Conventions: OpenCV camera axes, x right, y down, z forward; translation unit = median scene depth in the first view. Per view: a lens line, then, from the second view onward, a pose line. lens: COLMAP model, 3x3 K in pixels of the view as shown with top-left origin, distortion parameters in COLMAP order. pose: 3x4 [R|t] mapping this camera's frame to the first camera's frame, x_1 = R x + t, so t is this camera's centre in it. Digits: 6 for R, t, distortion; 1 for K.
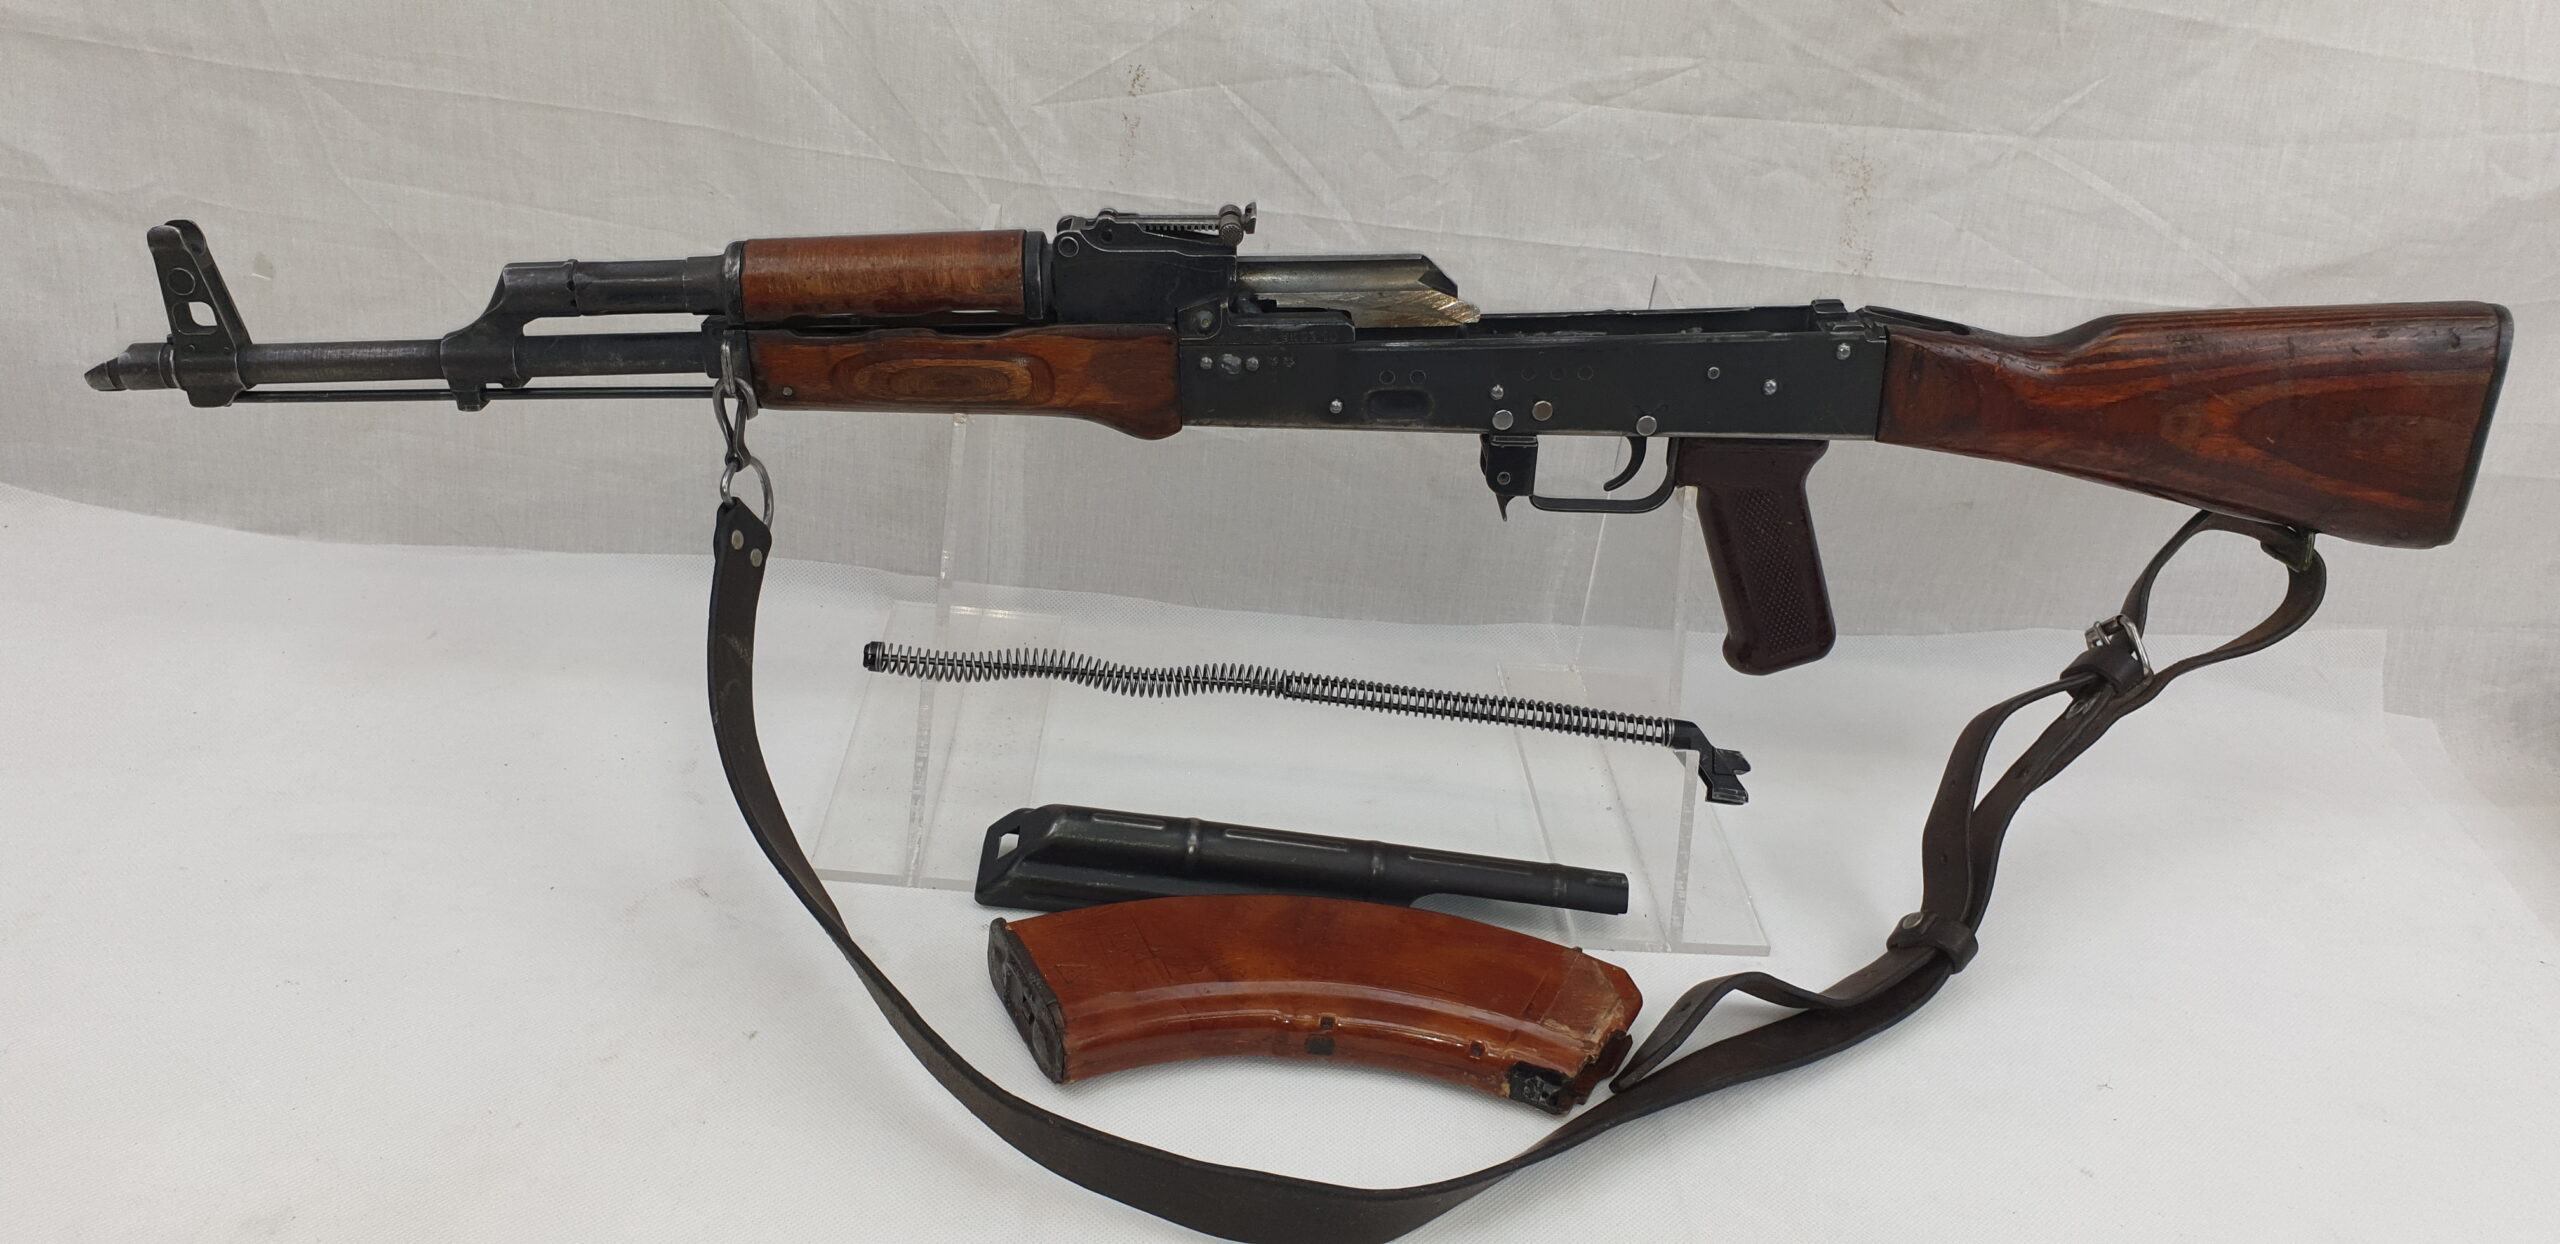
lens RADIAL K [[2014.3, 0, 1290.2], [0, 2014.3, 635.2], [0, 0, 1]] dist [0.005419, -0.013318]
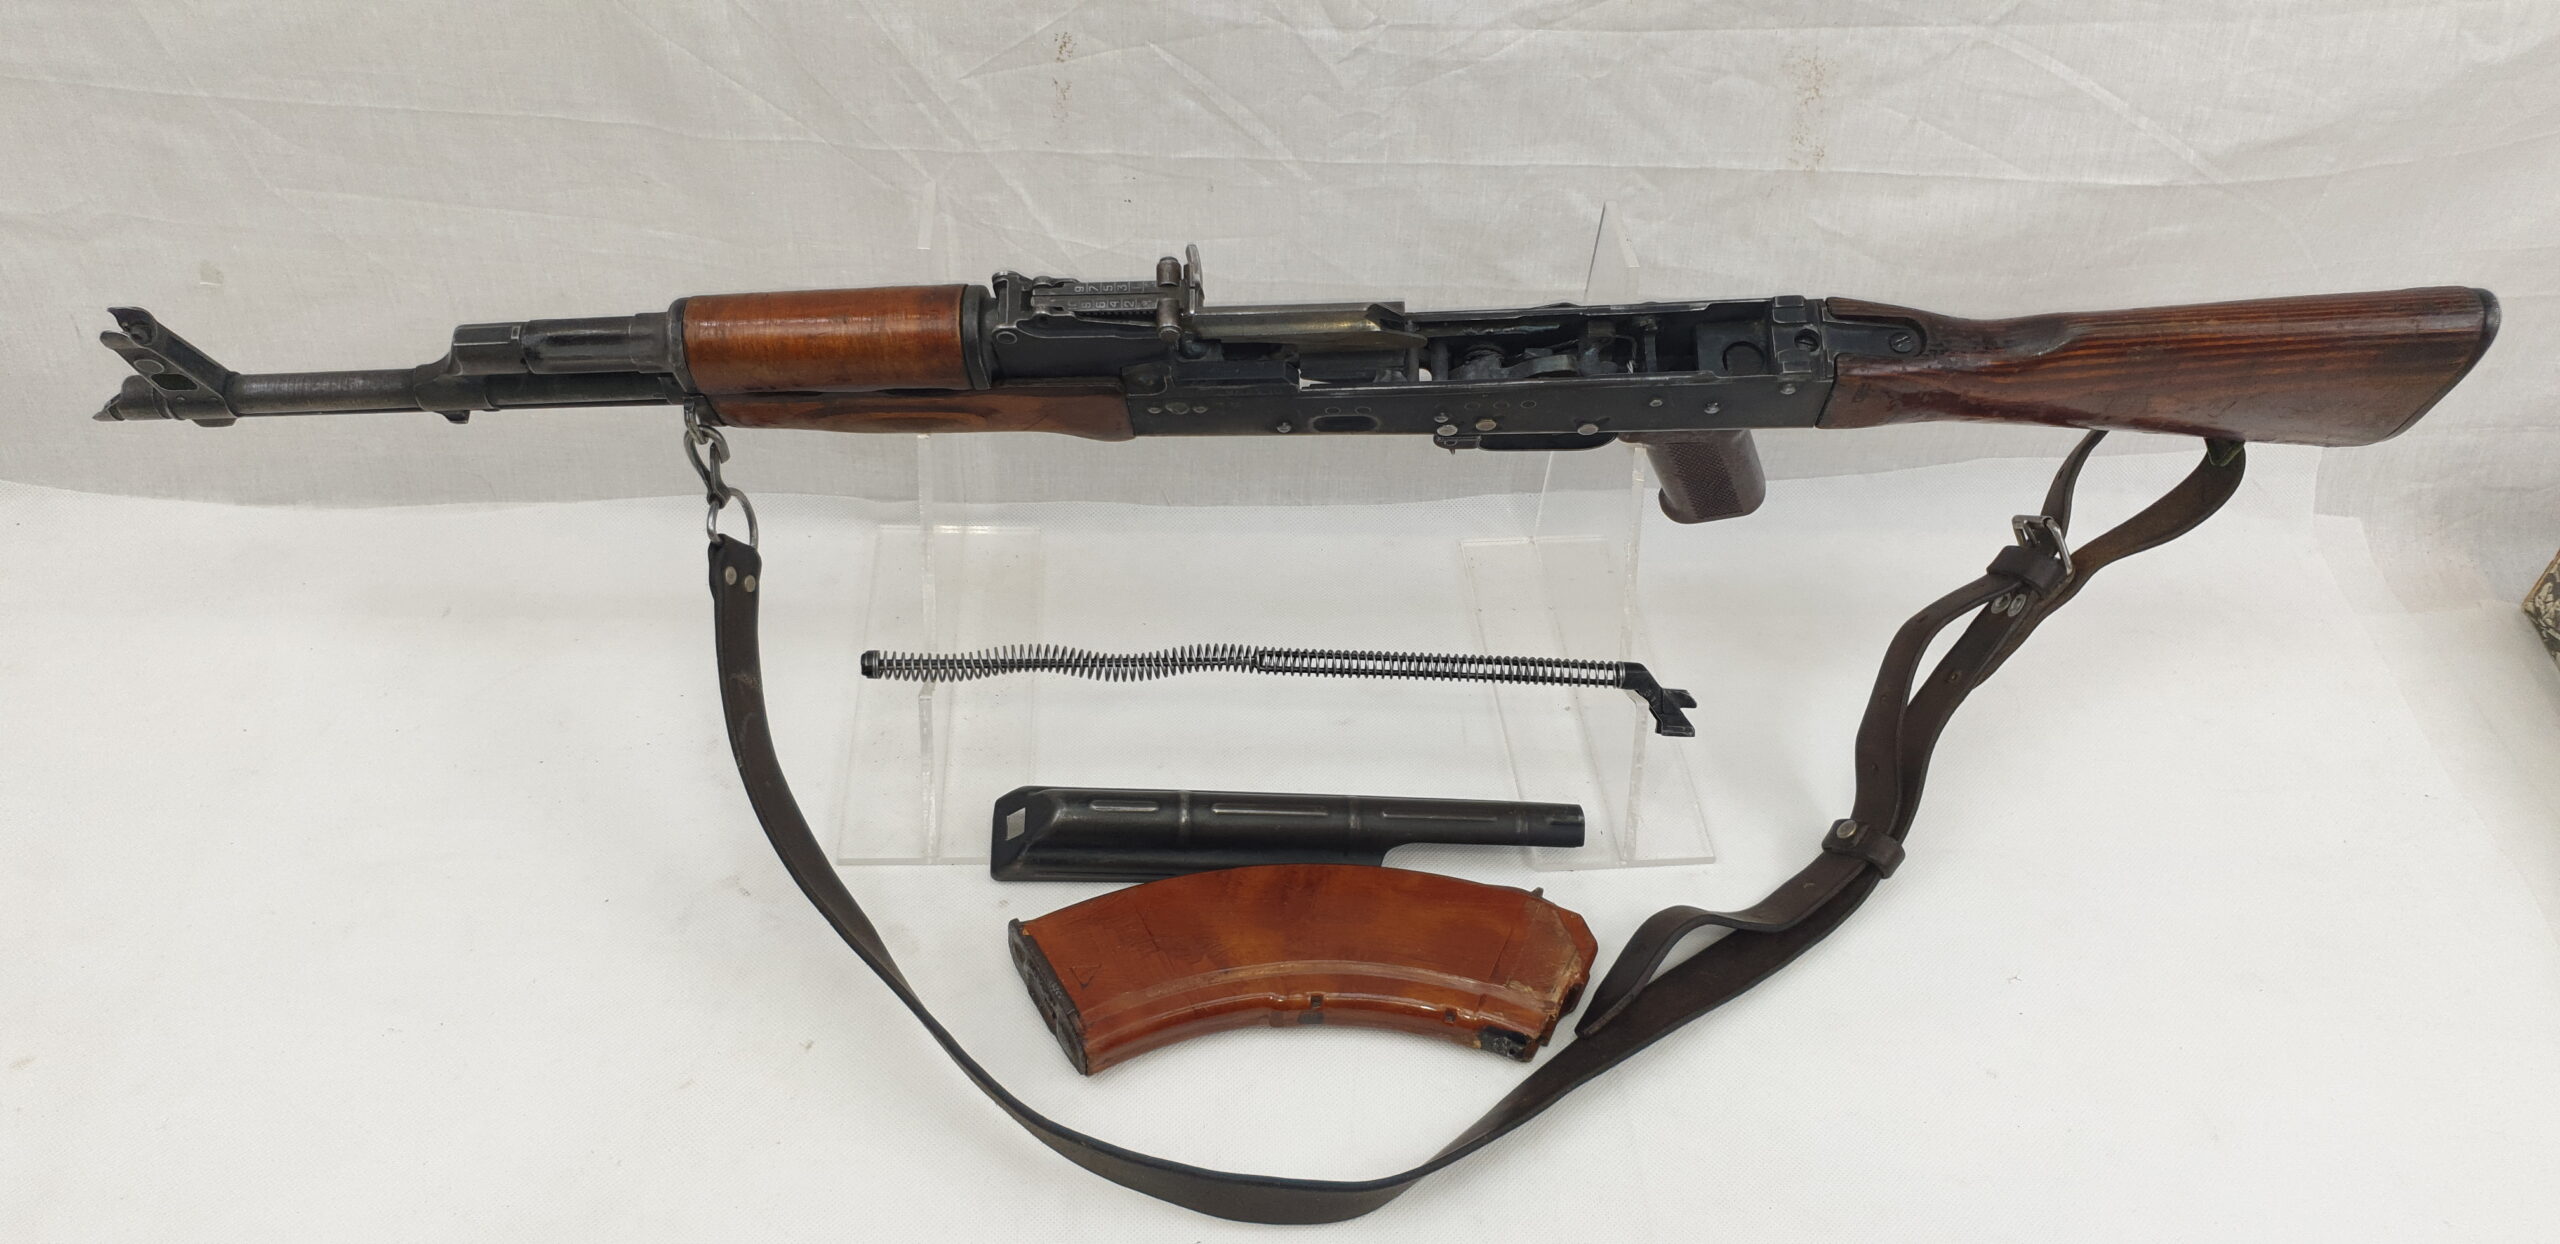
lens RADIAL K [[2014.3, 0, 1267.3], [0, 2014.3, 623.8], [0, 0, 1]] dist [0.005419, -0.013318]
pose [[0.997864, -0.063544, -0.015118, 0.018229], [0.065157, 0.952120, 0.298700, -0.292648], [-0.004586, -0.299047, 0.954227, -0.008645]]
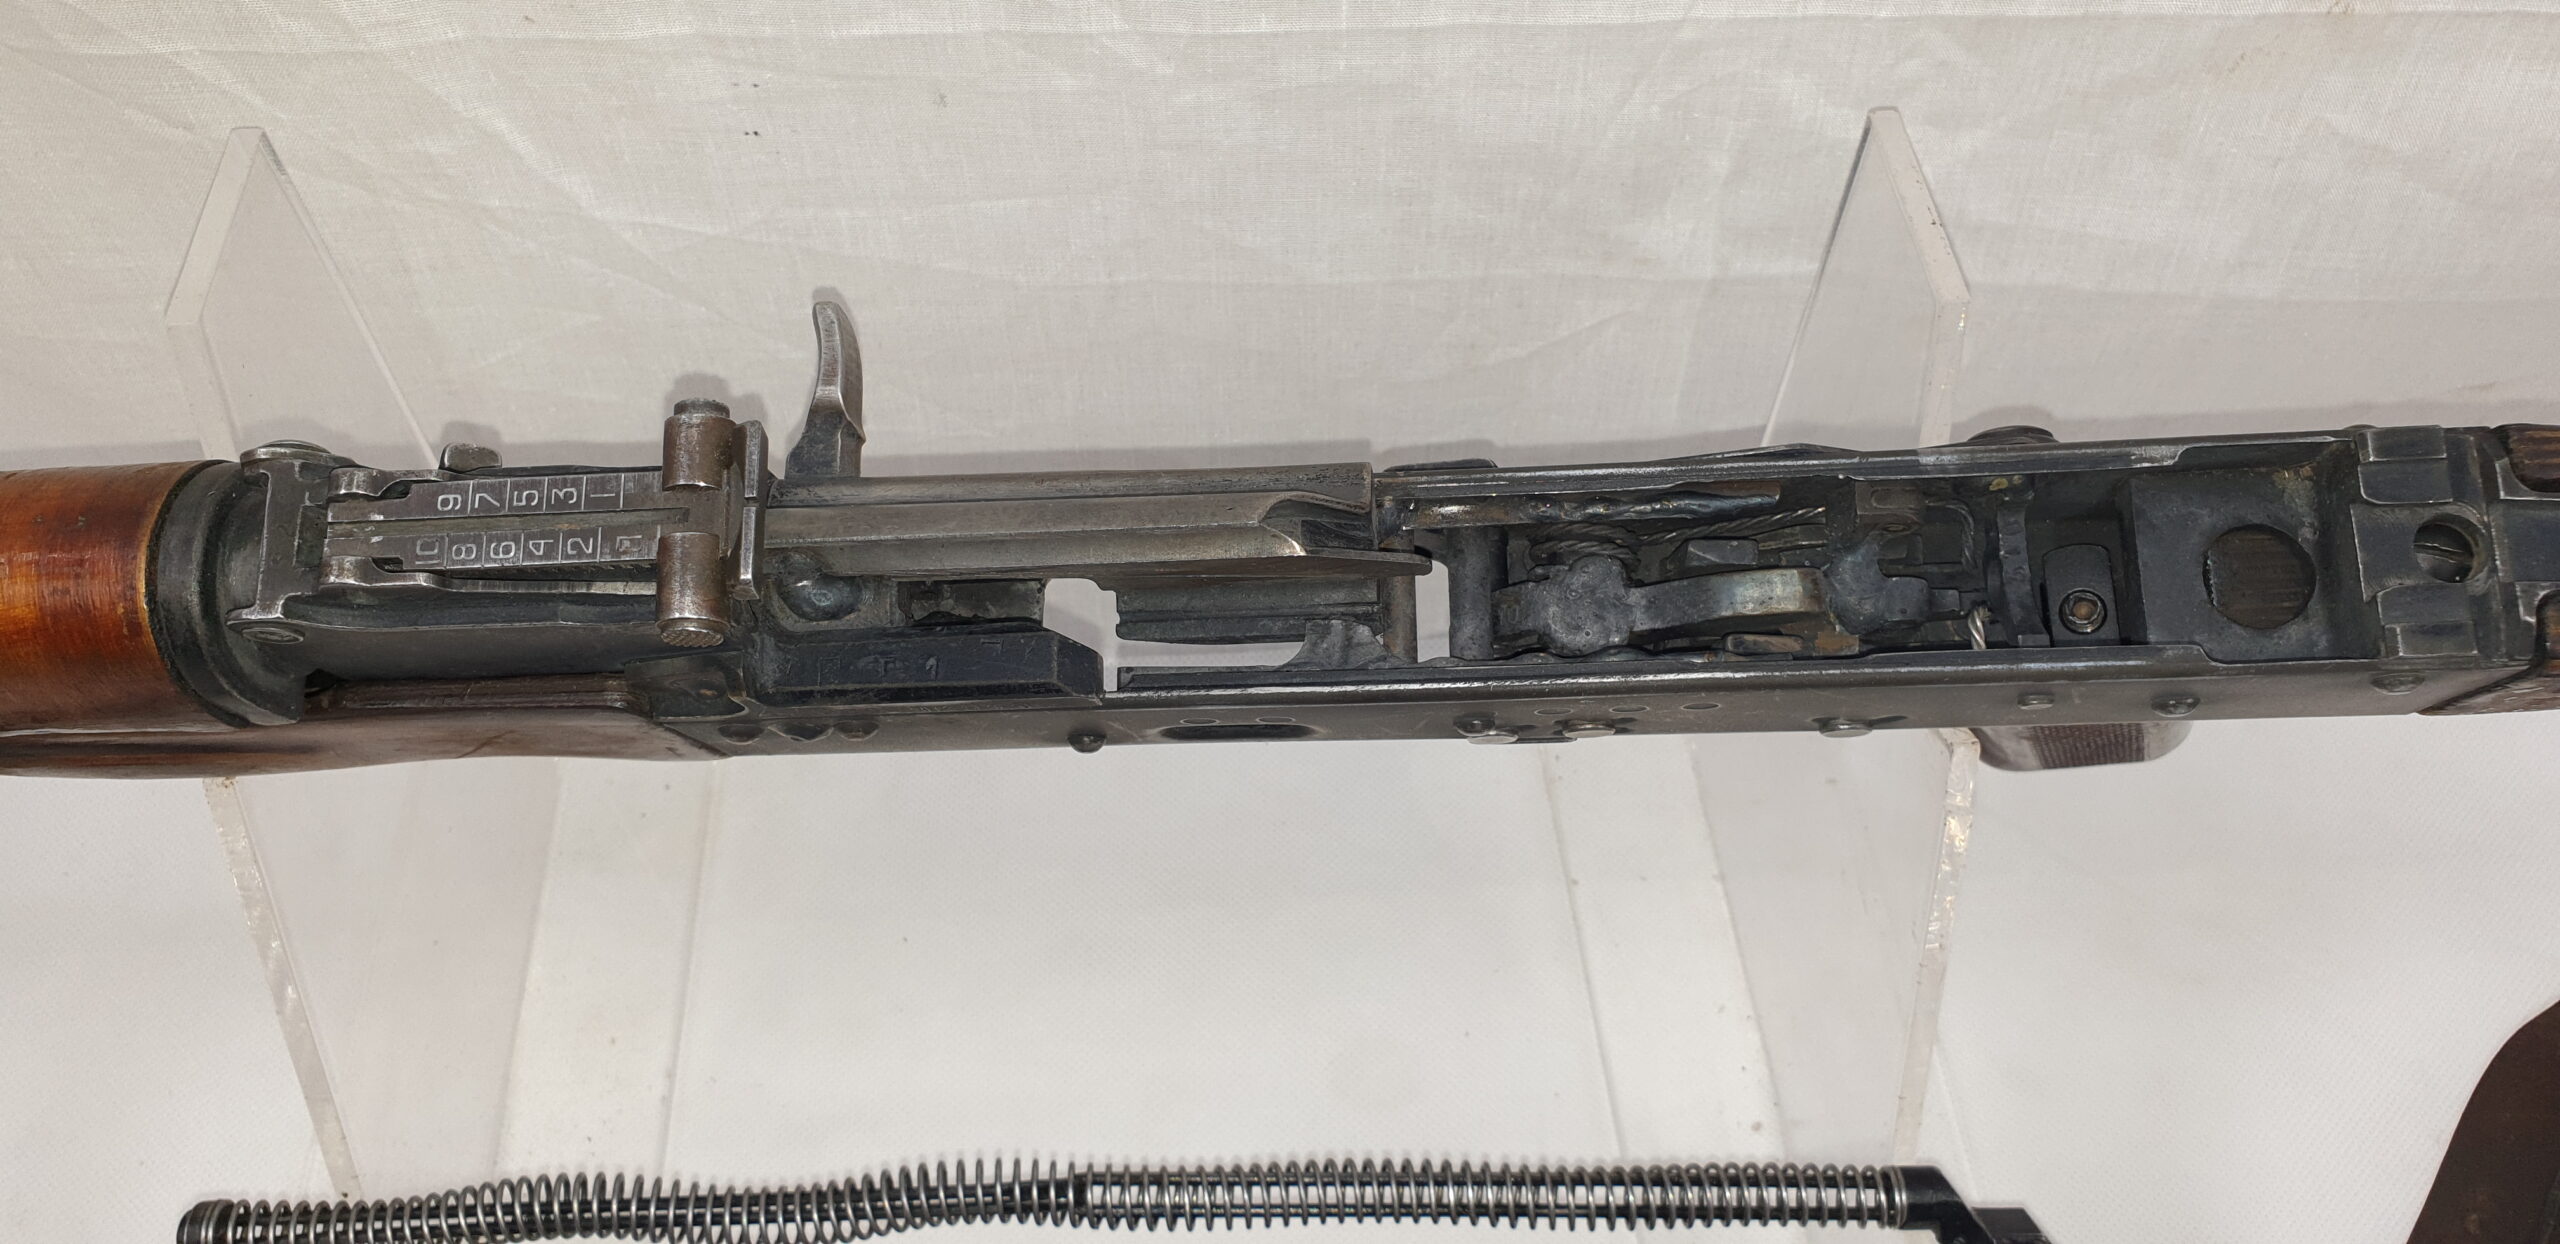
lens RADIAL K [[2014.3, 0, 1290.3], [0, 2014.3, 544.8], [0, 0, 1]] dist [0.005419, -0.013318]
pose [[0.995150, -0.080104, -0.057098, 0.081491], [0.096473, 0.908184, 0.407301, -0.284383], [0.019229, -0.410834, 0.911507, 0.593734]]
